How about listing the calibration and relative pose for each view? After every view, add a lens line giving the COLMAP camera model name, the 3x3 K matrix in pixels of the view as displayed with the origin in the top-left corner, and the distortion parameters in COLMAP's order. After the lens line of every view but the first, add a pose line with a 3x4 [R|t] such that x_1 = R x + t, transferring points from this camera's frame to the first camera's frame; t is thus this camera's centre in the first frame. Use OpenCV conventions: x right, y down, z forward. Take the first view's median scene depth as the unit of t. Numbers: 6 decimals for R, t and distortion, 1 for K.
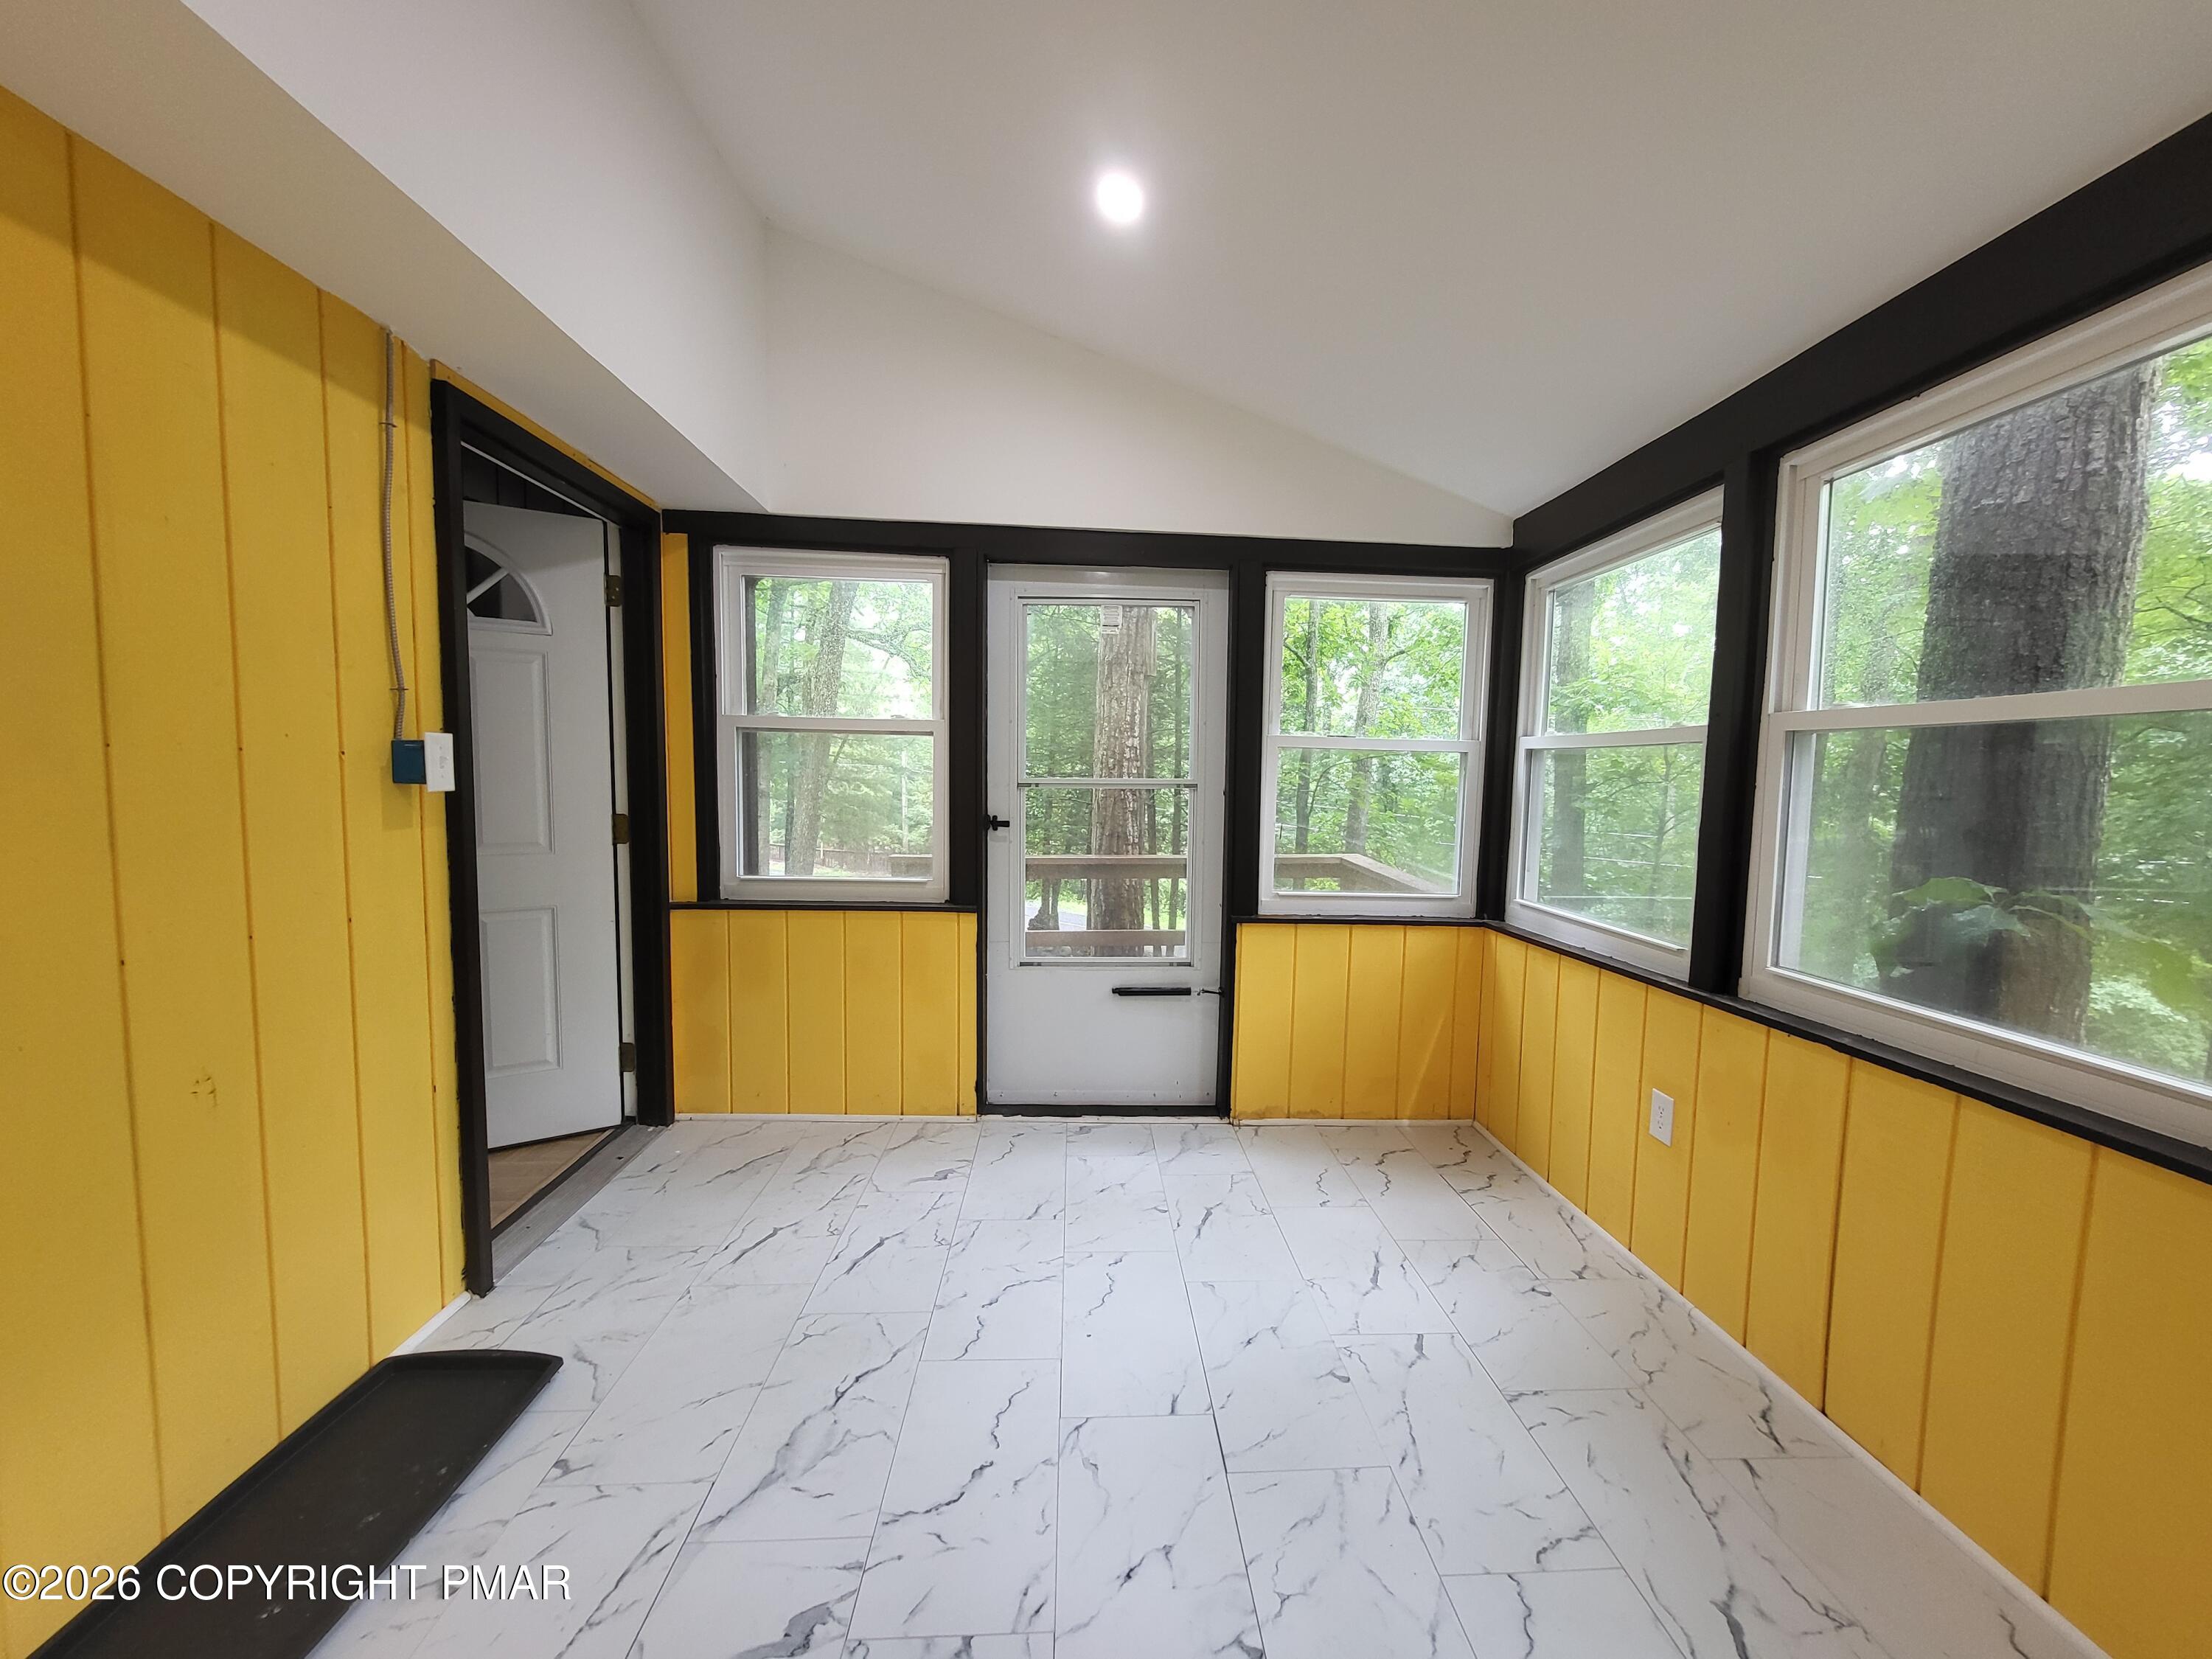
lens RADIAL K [[902.3, 0, 1118.8], [0, 902.3, 833.6], [0, 0, 1]] dist [-0.006971, 0.000174]
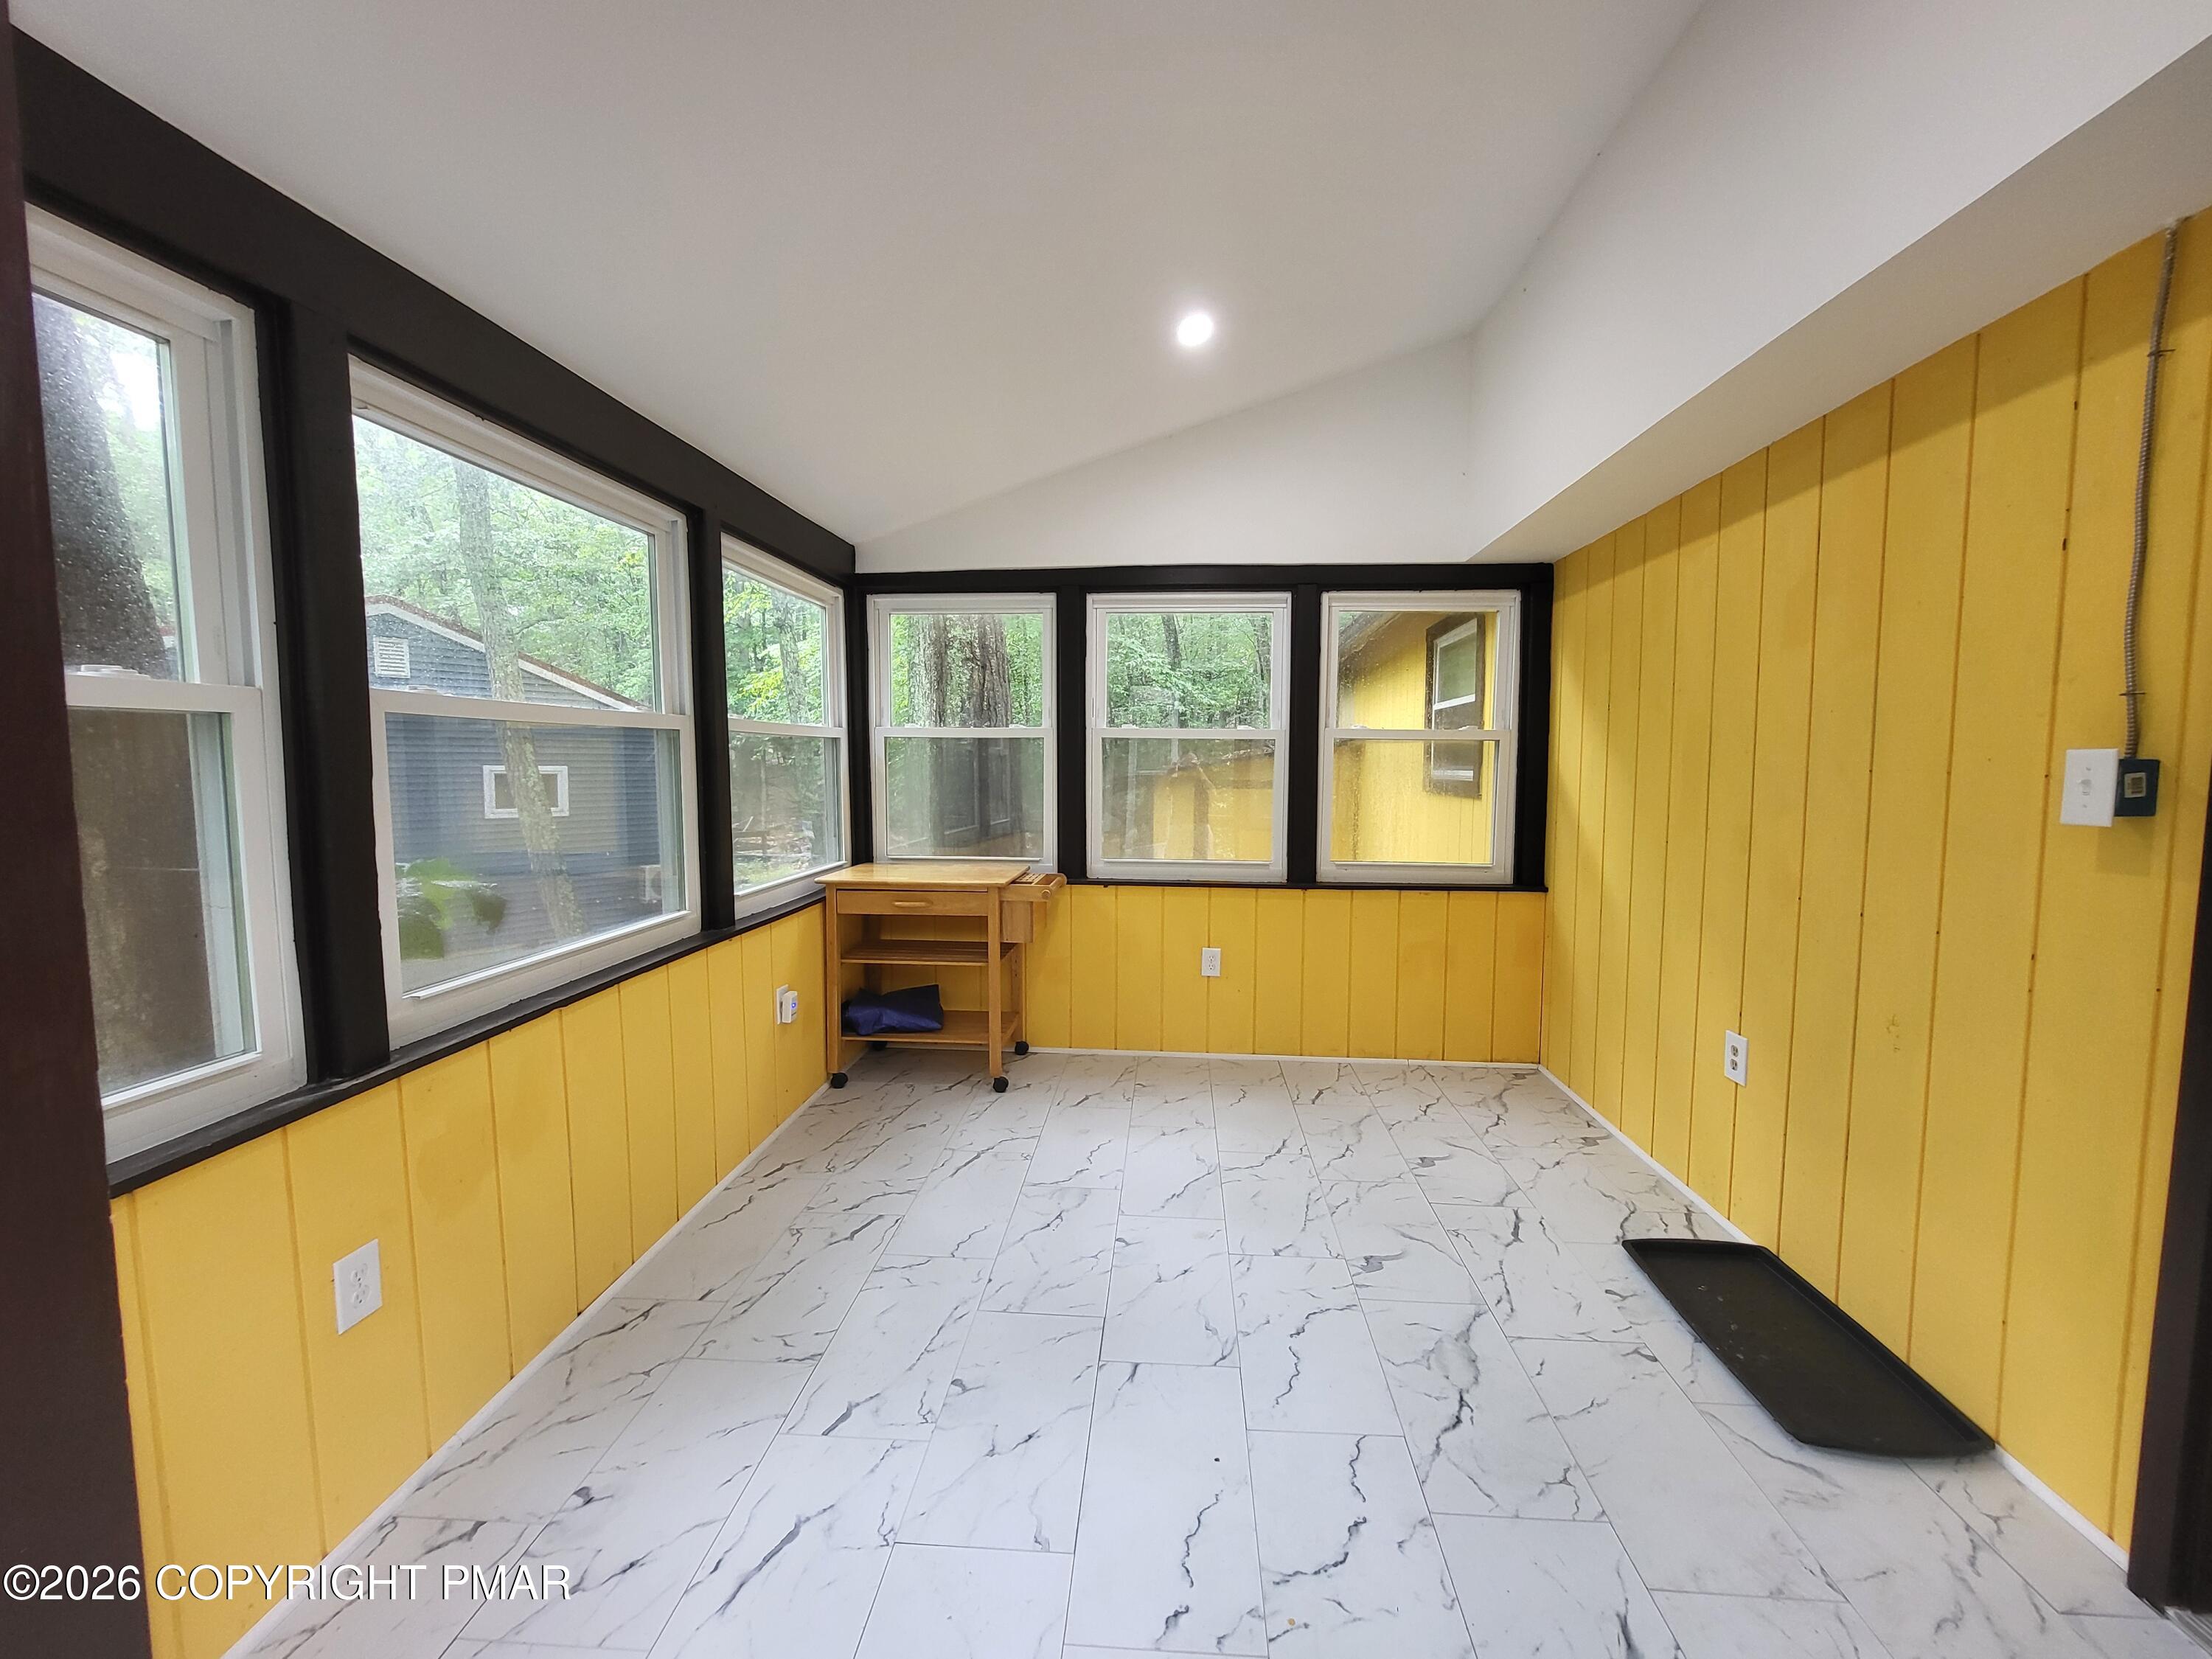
lens RADIAL K [[902.3, 0, 1118.8], [0, 902.3, 833.6], [0, 0, 1]] dist [-0.006971, 0.000174]
pose [[-0.993315, -0.028972, 0.111738, -0.023169], [-0.011184, 0.987592, 0.156646, -0.169361], [-0.114890, 0.154349, -0.981314, 2.072329]]
